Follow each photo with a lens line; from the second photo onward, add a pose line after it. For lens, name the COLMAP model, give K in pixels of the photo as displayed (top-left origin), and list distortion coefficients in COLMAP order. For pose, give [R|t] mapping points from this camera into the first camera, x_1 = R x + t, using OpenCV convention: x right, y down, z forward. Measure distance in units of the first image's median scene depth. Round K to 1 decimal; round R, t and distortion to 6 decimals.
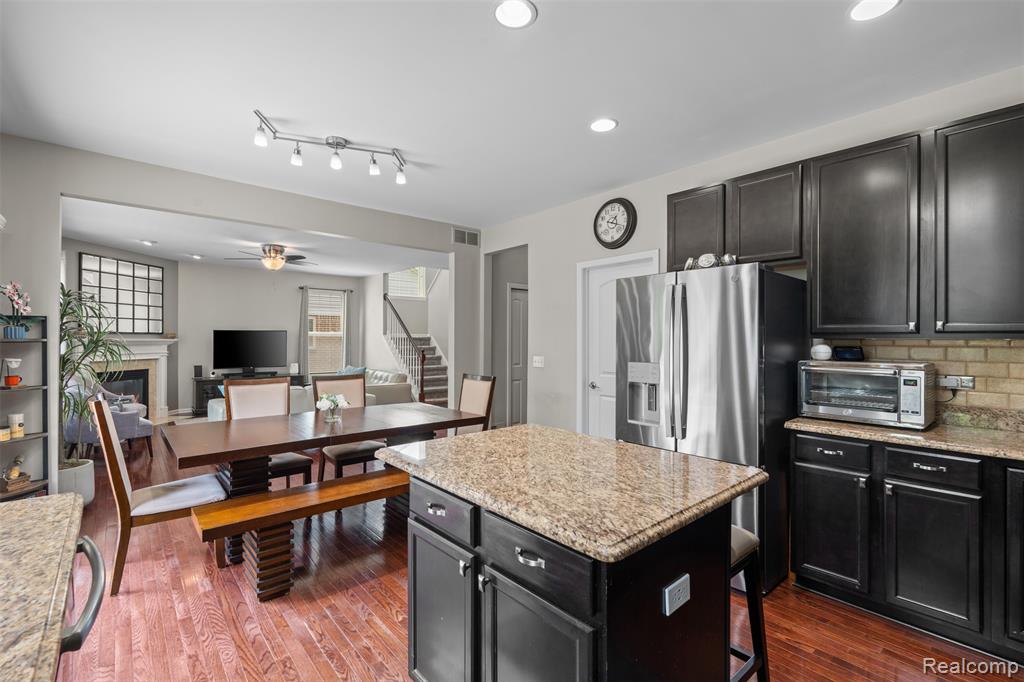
lens RADIAL K [[451.7, 0, 512.0], [0, 451.7, 348.6], [0, 0, 1]] dist [-0.003105, -0.000016]
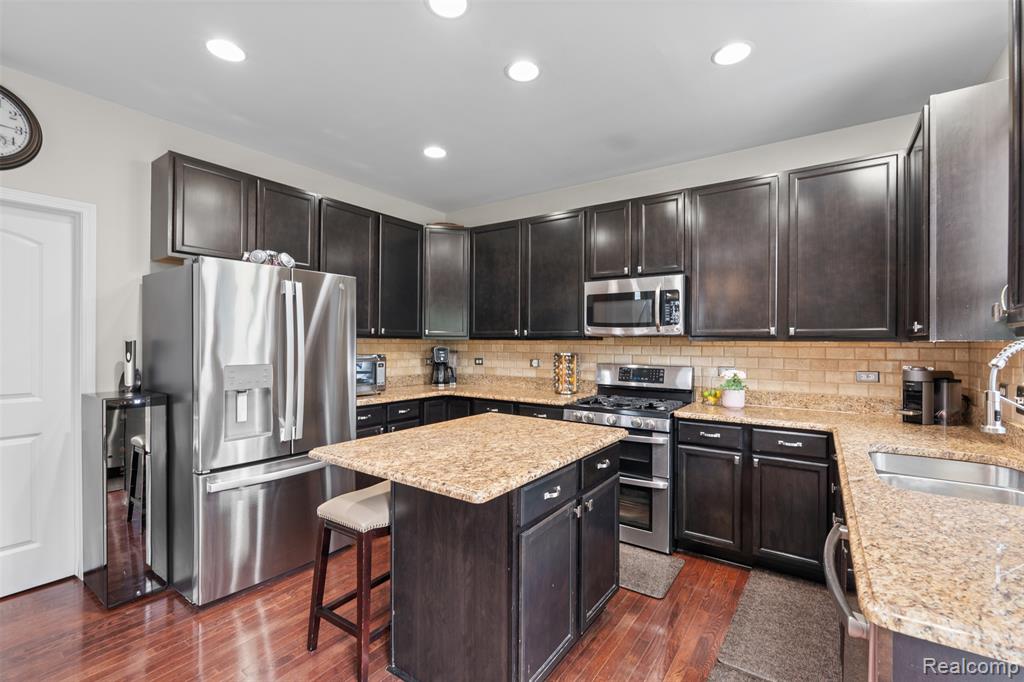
lens RADIAL K [[451.7, 0, 512.0], [0, 451.7, 348.6], [0, 0, 1]] dist [-0.003105, -0.000016]
pose [[-0.245244, -0.014632, 0.969351, -1.784076], [0.006213, 0.999842, 0.016664, -0.023110], [-0.969441, 0.010109, -0.245115, 2.012231]]
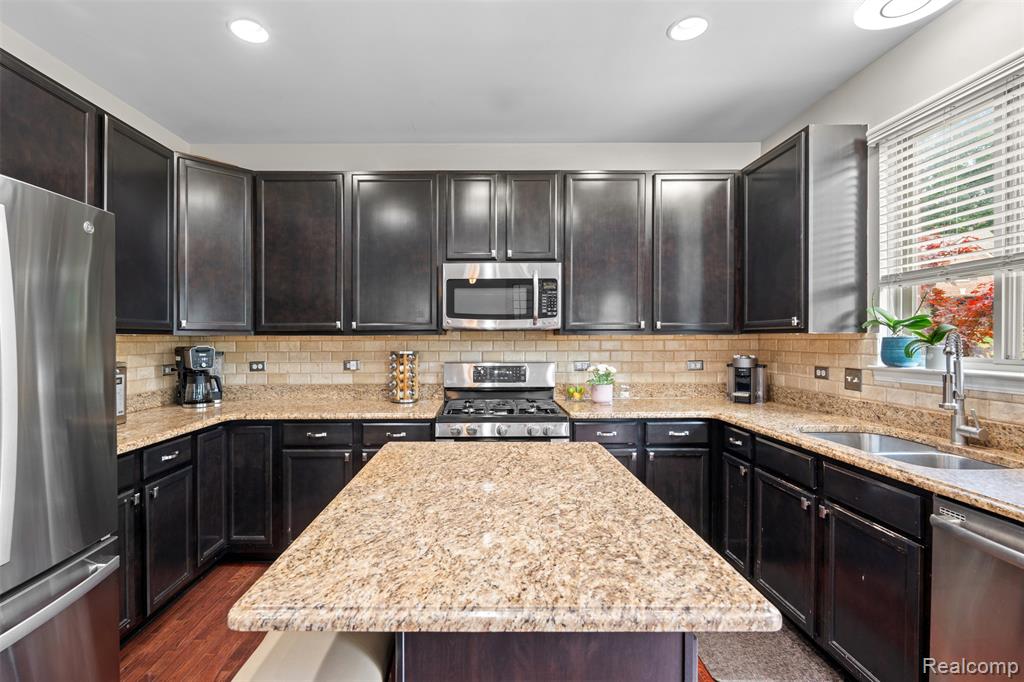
lens RADIAL K [[461.7, 0, 484.1], [0, 461.7, 343.1], [0, 0, 1]] dist [-0.001455, 0.000089]
pose [[-0.758082, -0.003997, 0.652147, -0.657677], [0.011780, 0.999734, 0.019821, -0.028693], [-0.652053, 0.022708, -0.757833, 2.623072]]
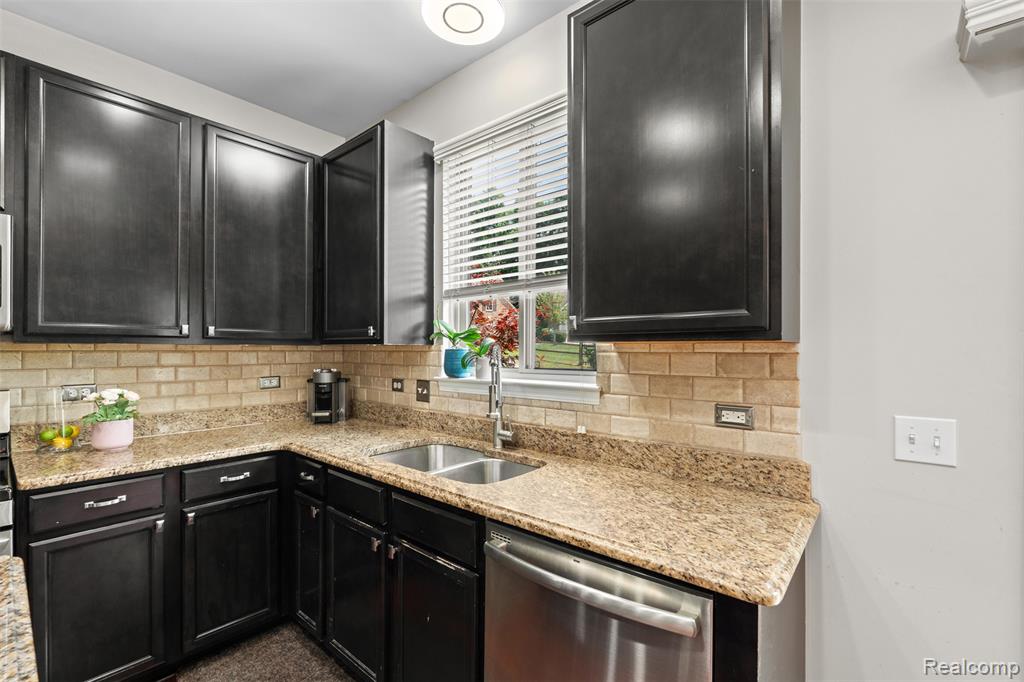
lens RADIAL K [[451.7, 0, 512.0], [0, 451.7, 348.6], [0, 0, 1]] dist [-0.003105, -0.000016]
pose [[-0.989519, -0.002941, -0.144374, -0.667374], [-0.004625, 0.999925, 0.011331, -0.020253], [0.144330, 0.011880, -0.989458, 1.980773]]
